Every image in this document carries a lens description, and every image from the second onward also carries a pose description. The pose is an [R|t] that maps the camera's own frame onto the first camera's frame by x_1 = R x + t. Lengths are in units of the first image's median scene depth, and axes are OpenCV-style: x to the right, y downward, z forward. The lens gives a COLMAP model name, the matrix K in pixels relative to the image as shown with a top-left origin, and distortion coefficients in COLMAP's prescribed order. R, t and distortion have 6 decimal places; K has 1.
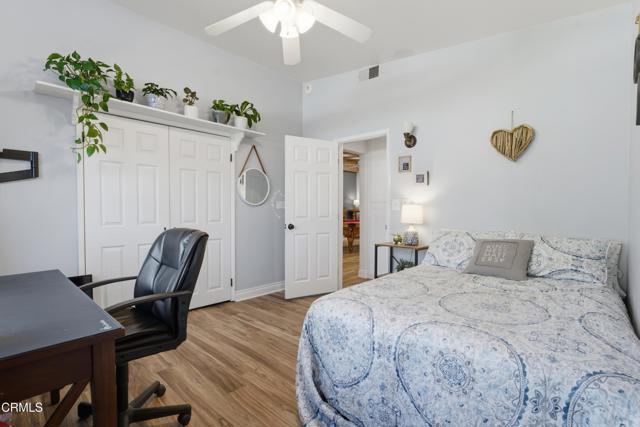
lens RADIAL K [[313.2, 0, 320.7], [0, 313.2, 215.0], [0, 0, 1]] dist [0.002092, 0.000079]
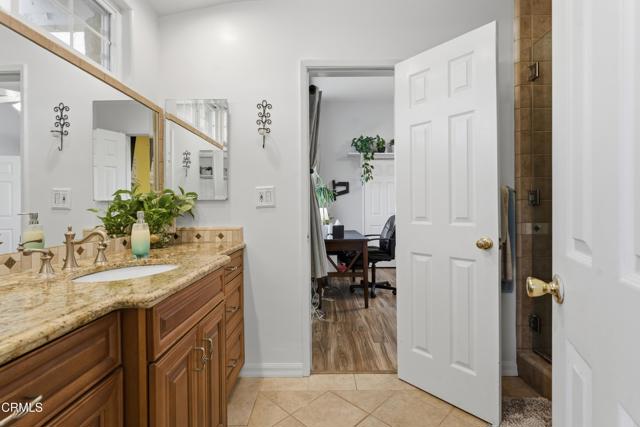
lens RADIAL K [[313.2, 0, 320.8], [0, 313.2, 210.5], [0, 0, 1]] dist [0.002092, 0.000079]
pose [[0.690735, 0.003460, -0.723099, 0.610139], [-0.001294, 0.999993, 0.003548, 0.001338], [0.723106, -0.001515, 0.690735, -0.723031]]
